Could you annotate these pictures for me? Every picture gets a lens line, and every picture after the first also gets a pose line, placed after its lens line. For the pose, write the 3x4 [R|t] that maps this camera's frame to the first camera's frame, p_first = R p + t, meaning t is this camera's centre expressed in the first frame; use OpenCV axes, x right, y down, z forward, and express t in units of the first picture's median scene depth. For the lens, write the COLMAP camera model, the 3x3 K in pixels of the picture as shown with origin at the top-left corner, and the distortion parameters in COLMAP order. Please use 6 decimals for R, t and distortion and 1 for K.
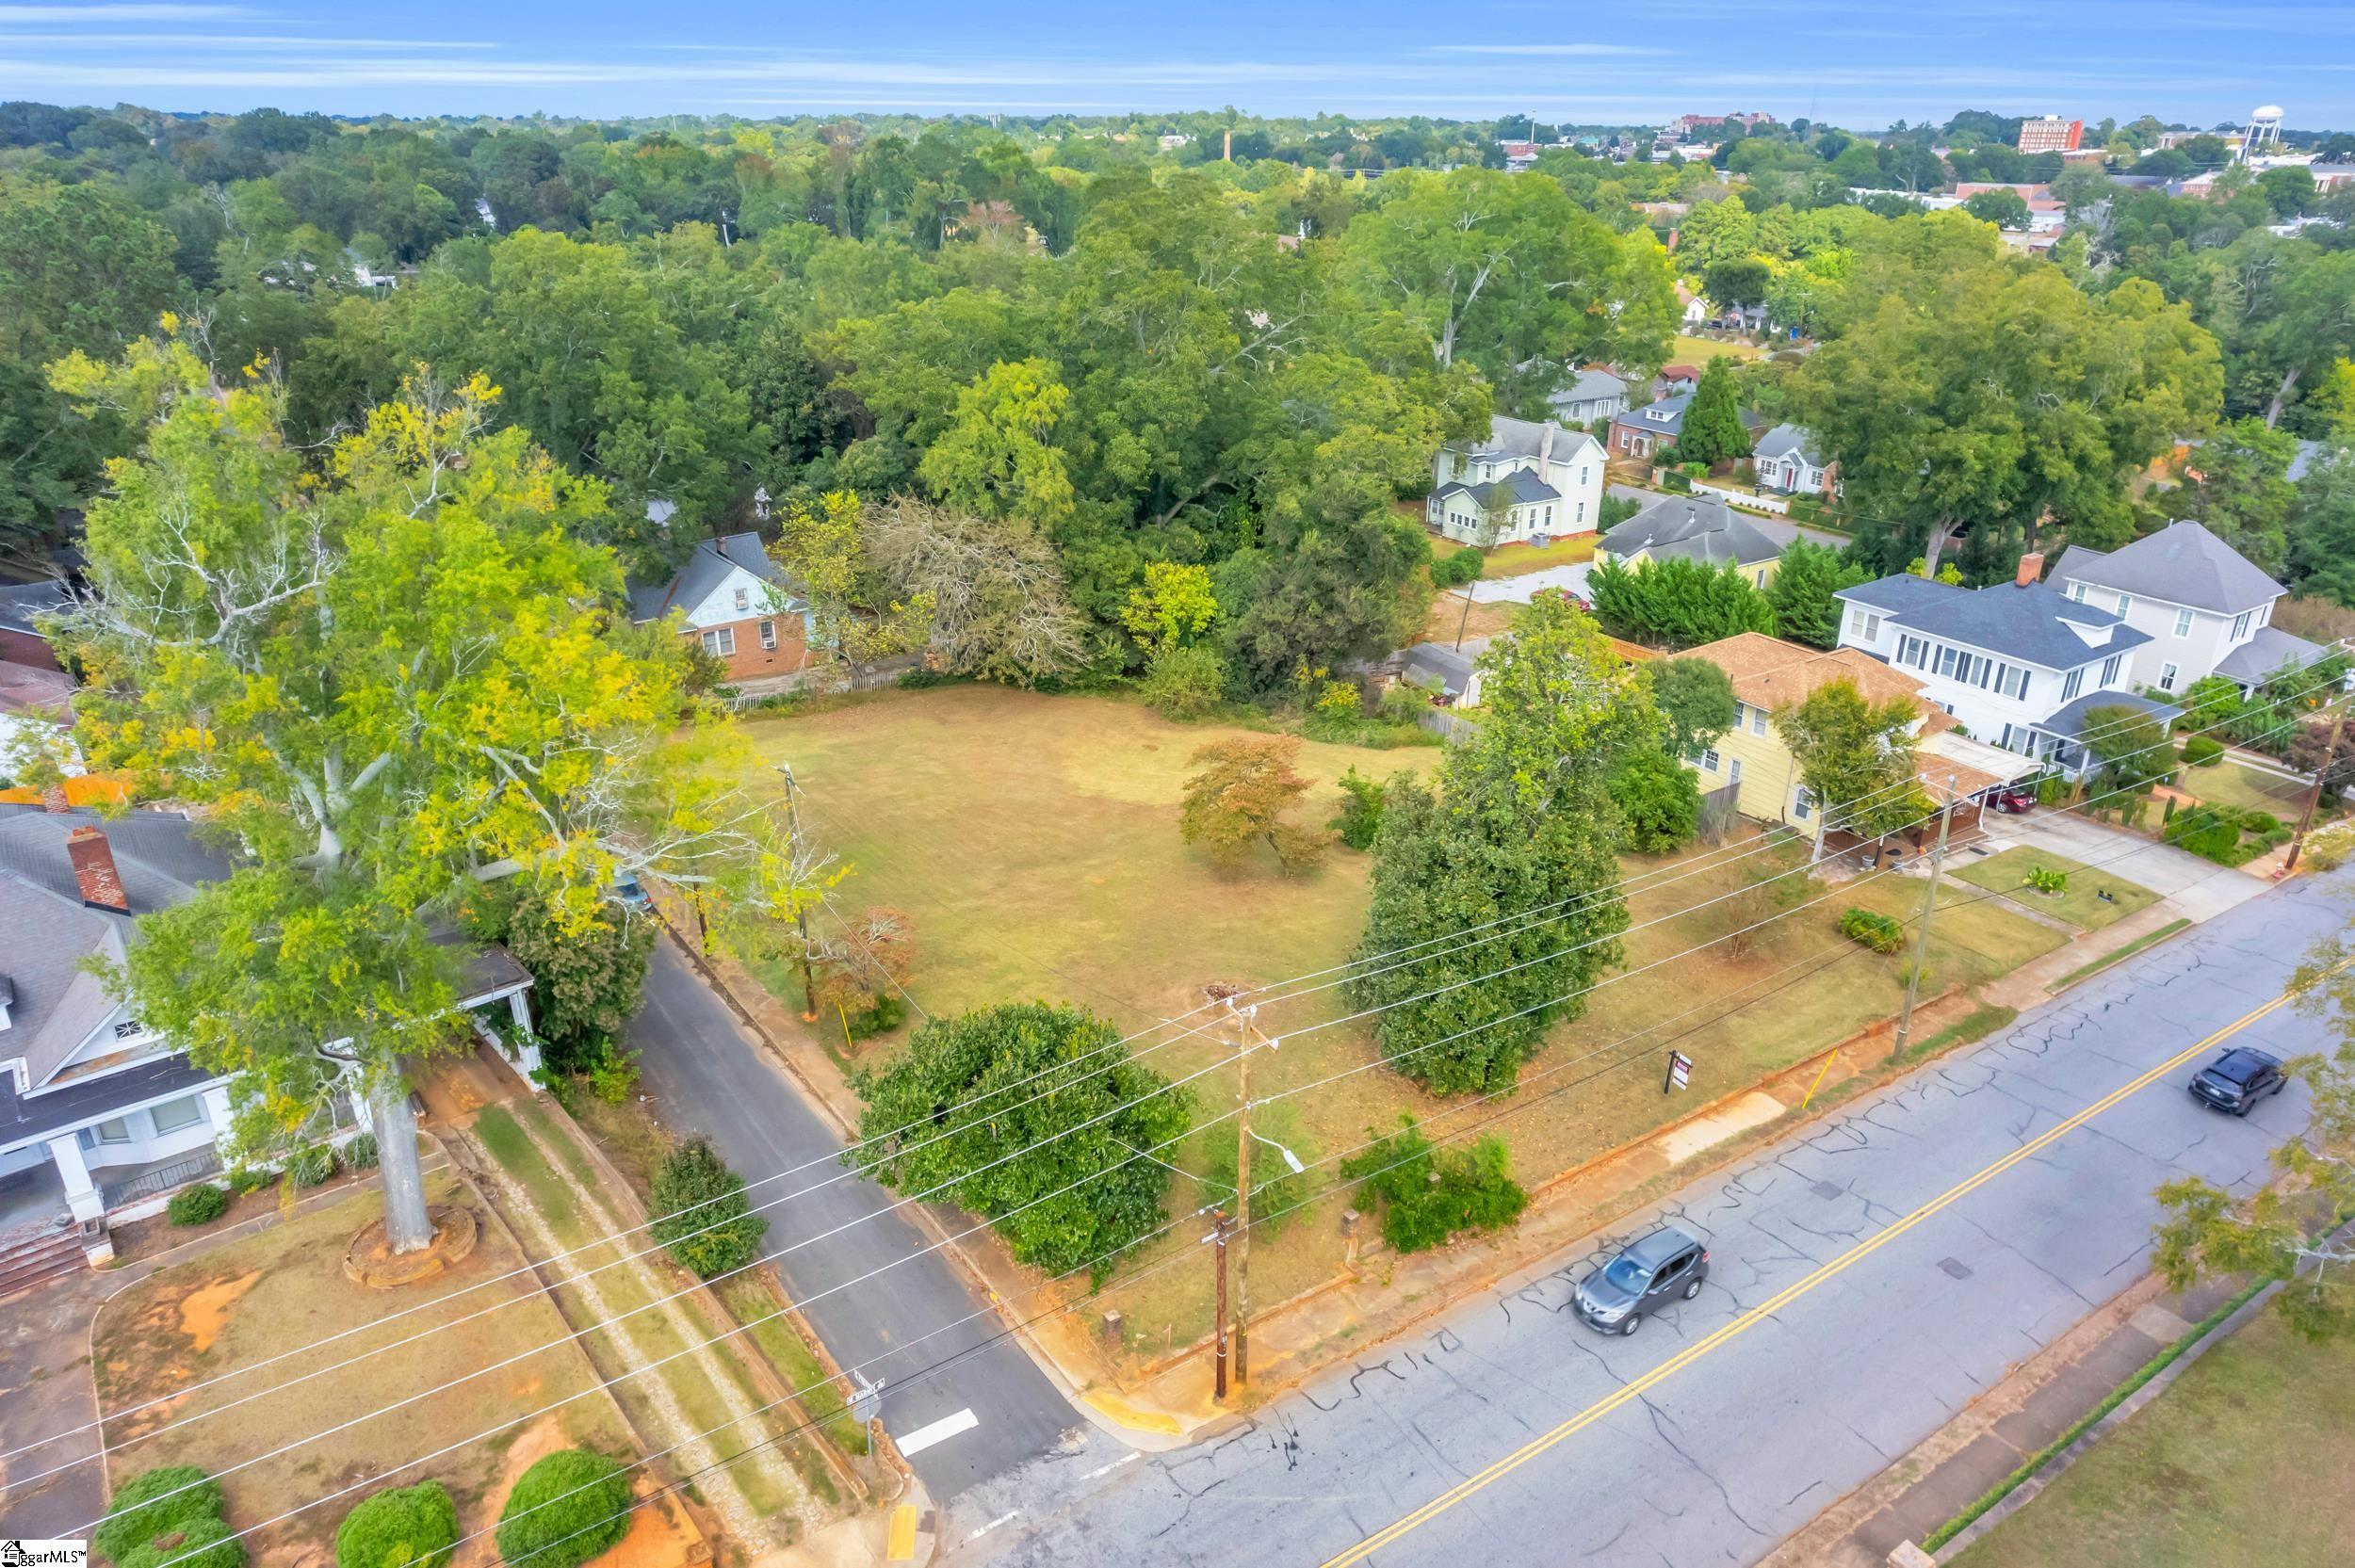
lens RADIAL K [[1529.4, 0, 1185.9], [0, 1529.4, 787.0], [0, 0, 1]] dist [-0.076385, 0.067805]
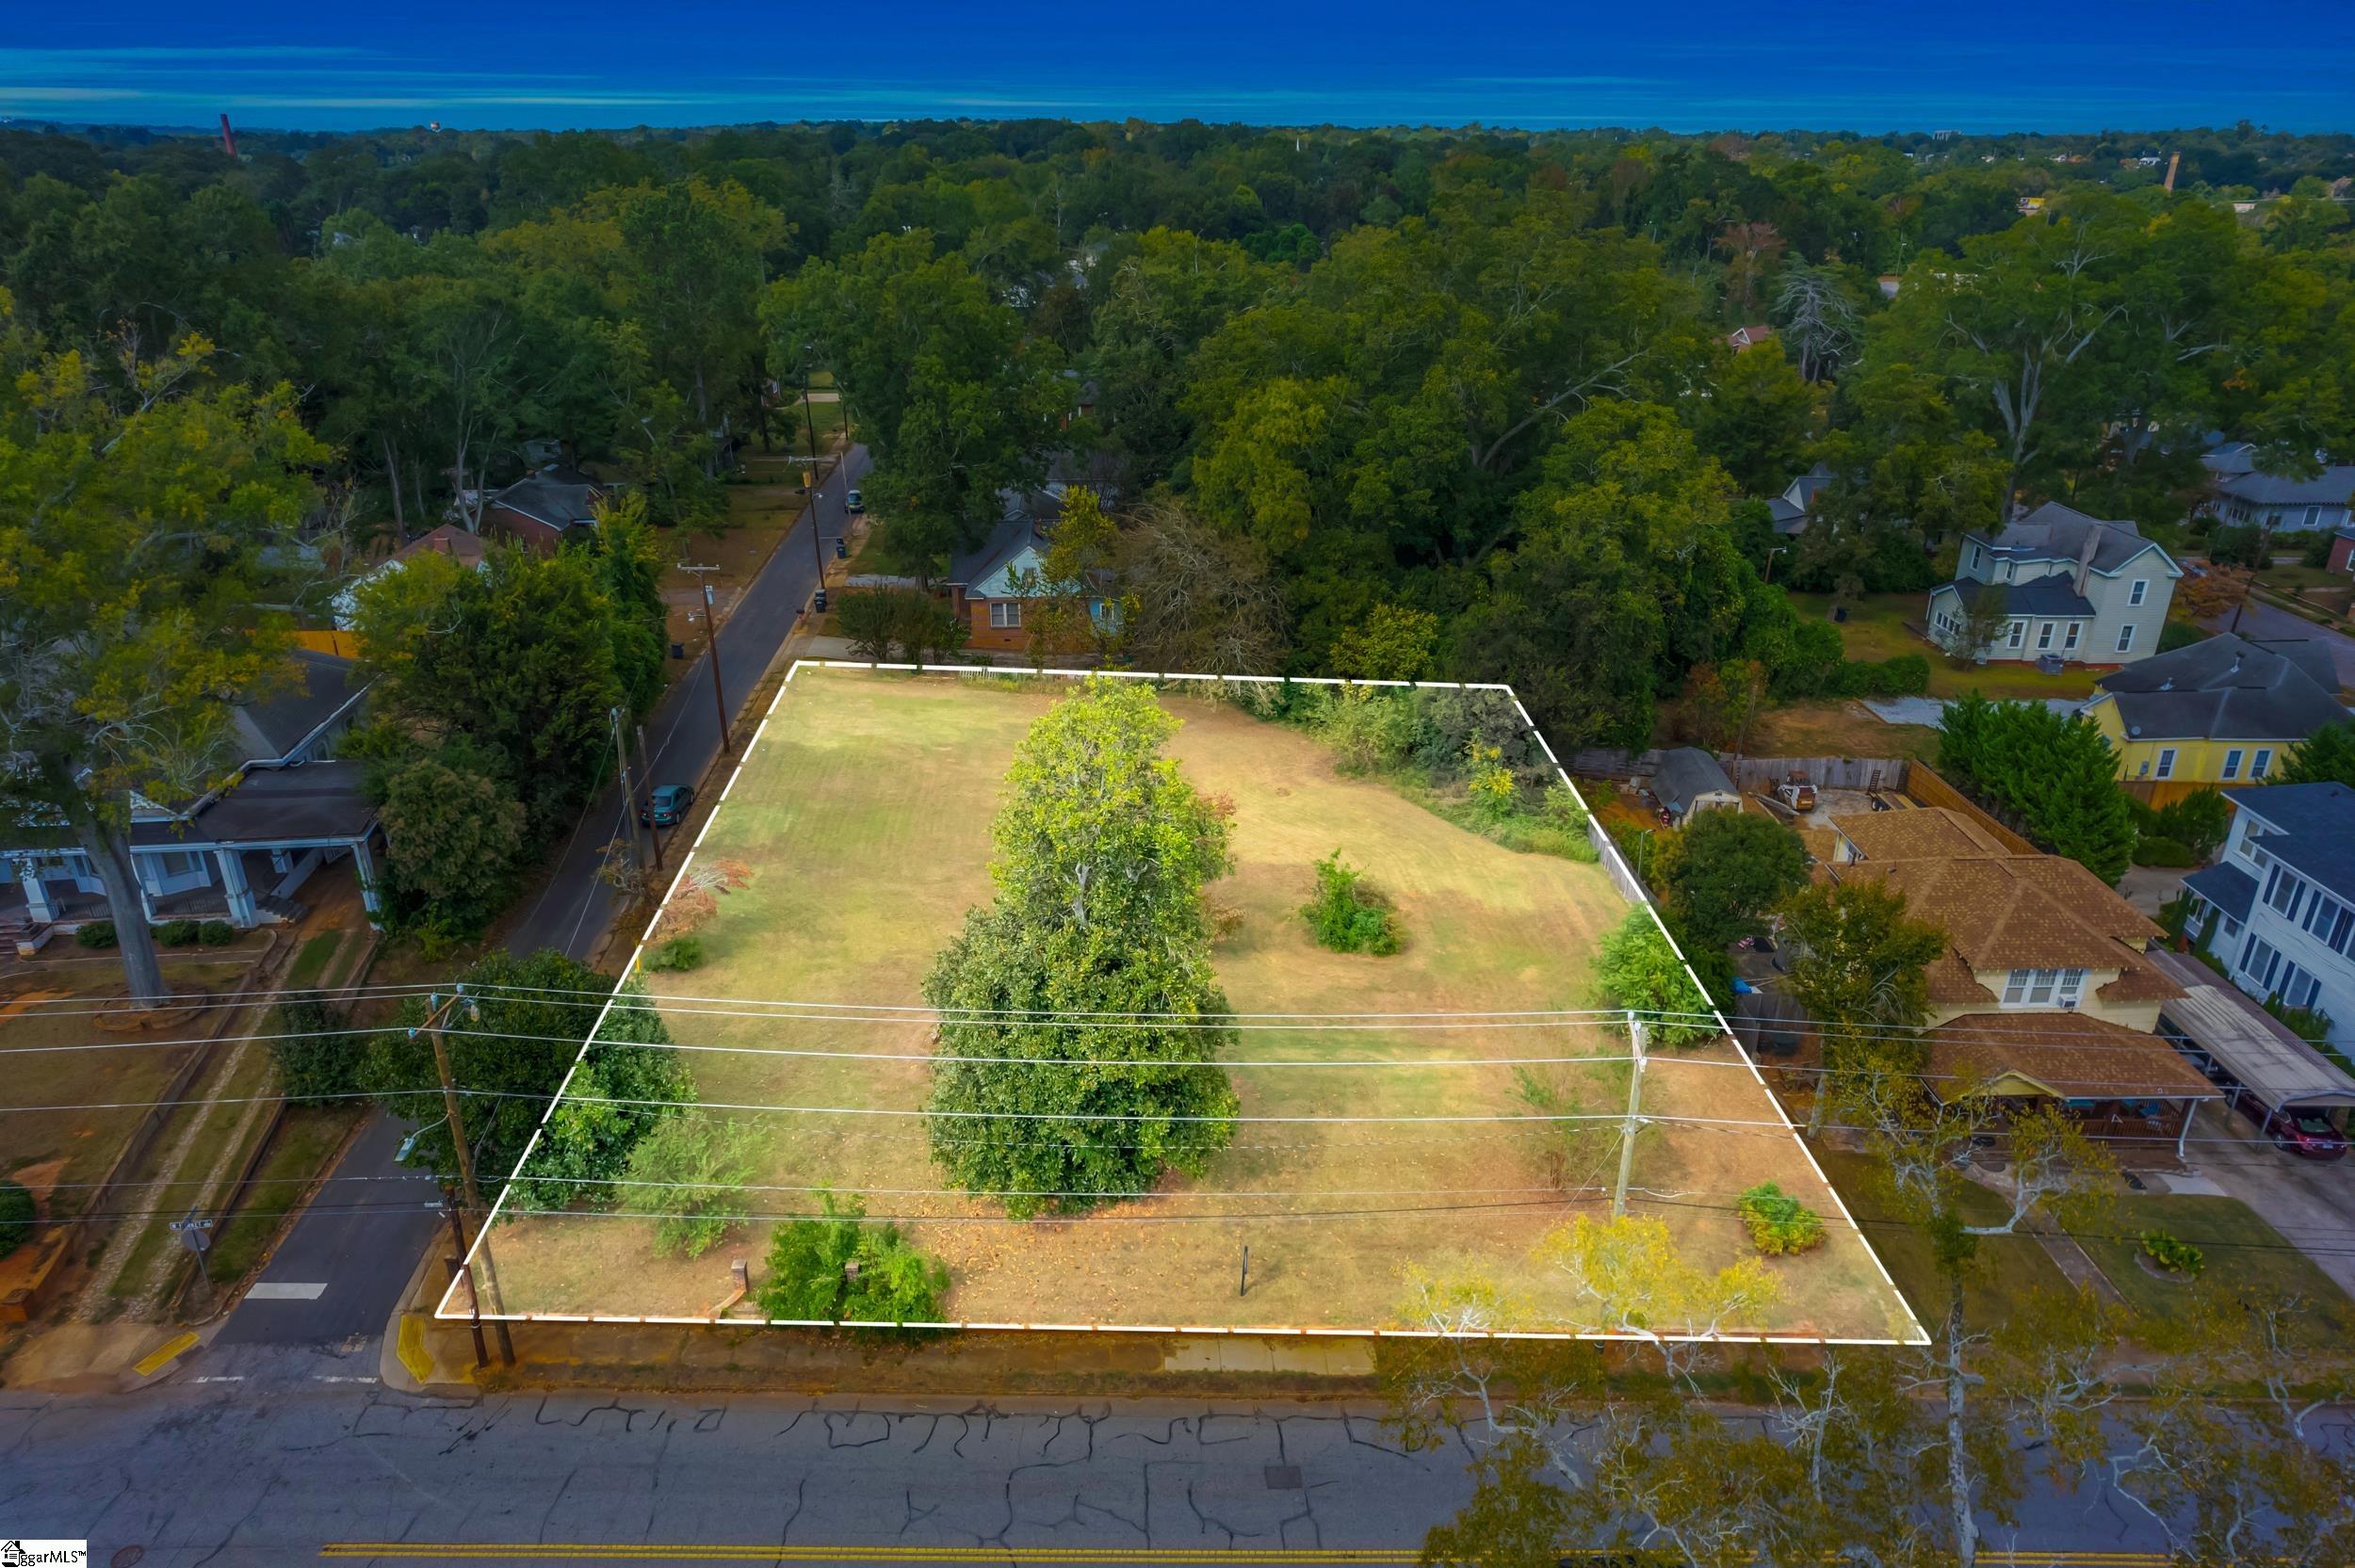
lens RADIAL K [[1529.4, 0, 1185.9], [0, 1529.4, 787.0], [0, 0, 1]] dist [-0.076385, 0.067805]
pose [[0.843571, 0.212036, -0.493386, 0.354535], [-0.216077, 0.975115, 0.049623, -0.056792], [0.491629, 0.064748, 0.868394, 0.136366]]
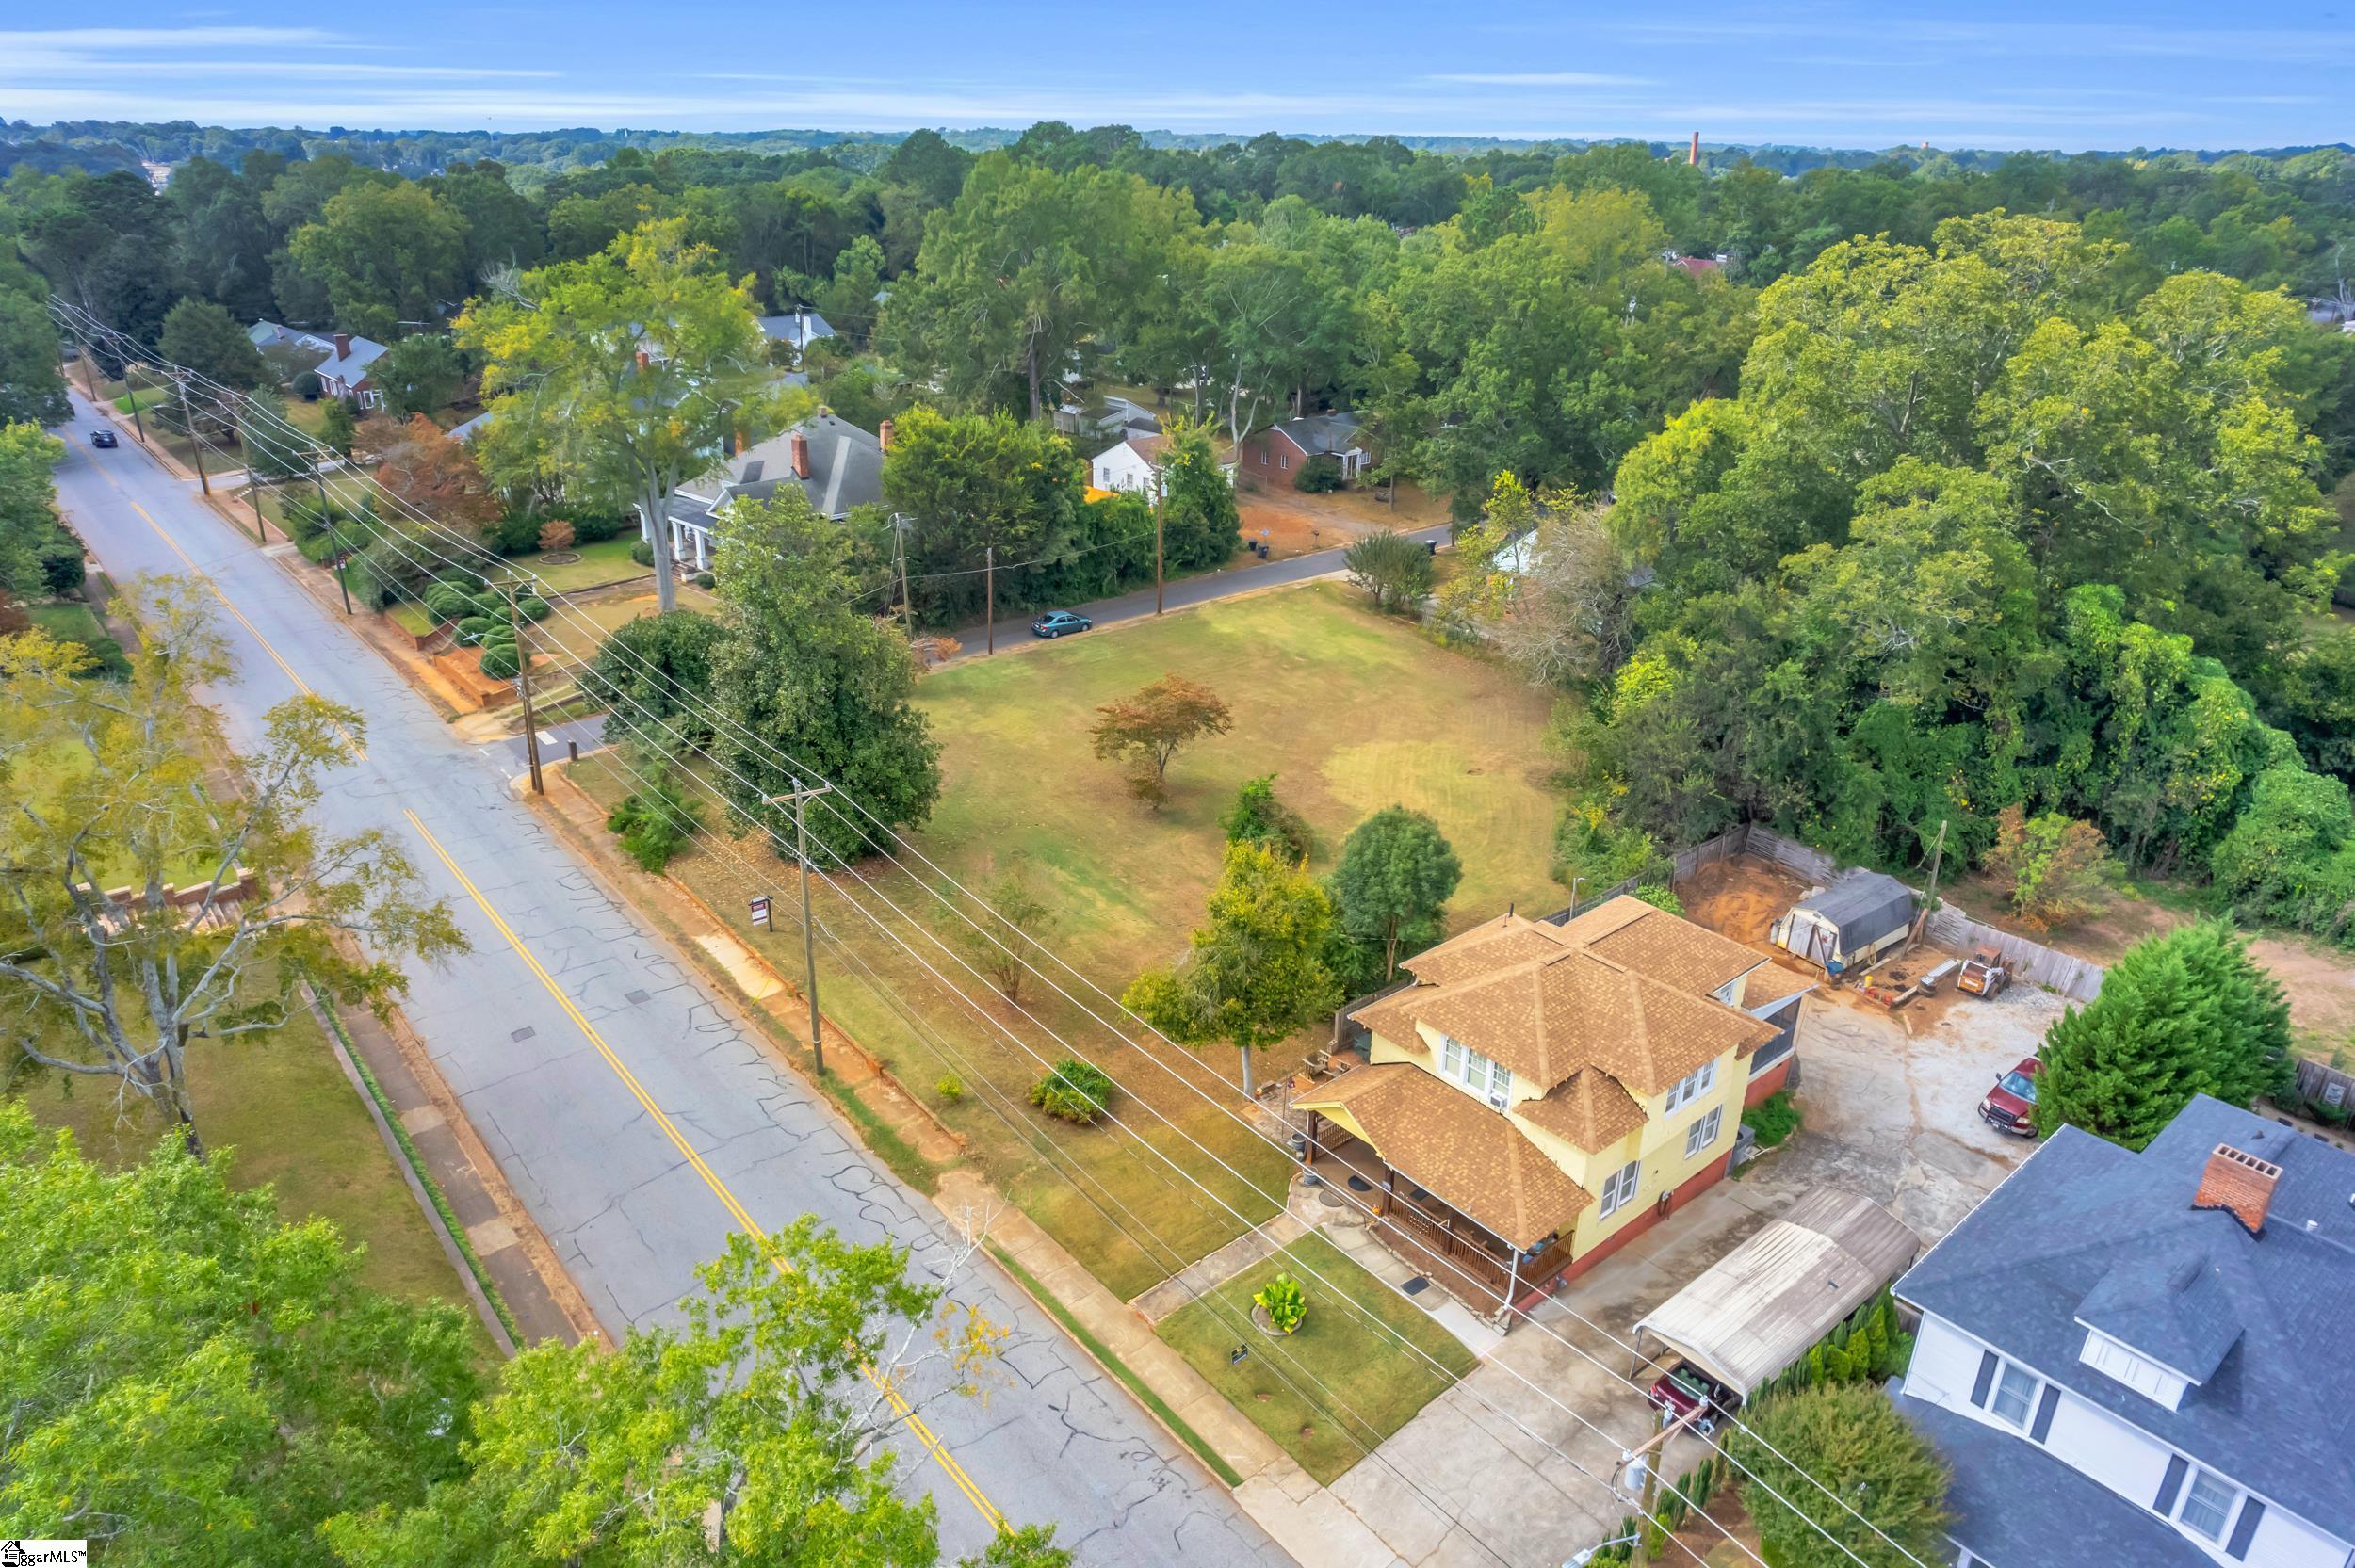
lens RADIAL K [[1529.4, 0, 1185.9], [0, 1529.4, 787.0], [0, 0, 1]] dist [-0.076385, 0.067805]
pose [[0.109109, 0.387038, -0.915585, 0.782611], [-0.408411, 0.857204, 0.313690, -0.226486], [0.906254, 0.339709, 0.251600, 0.529980]]
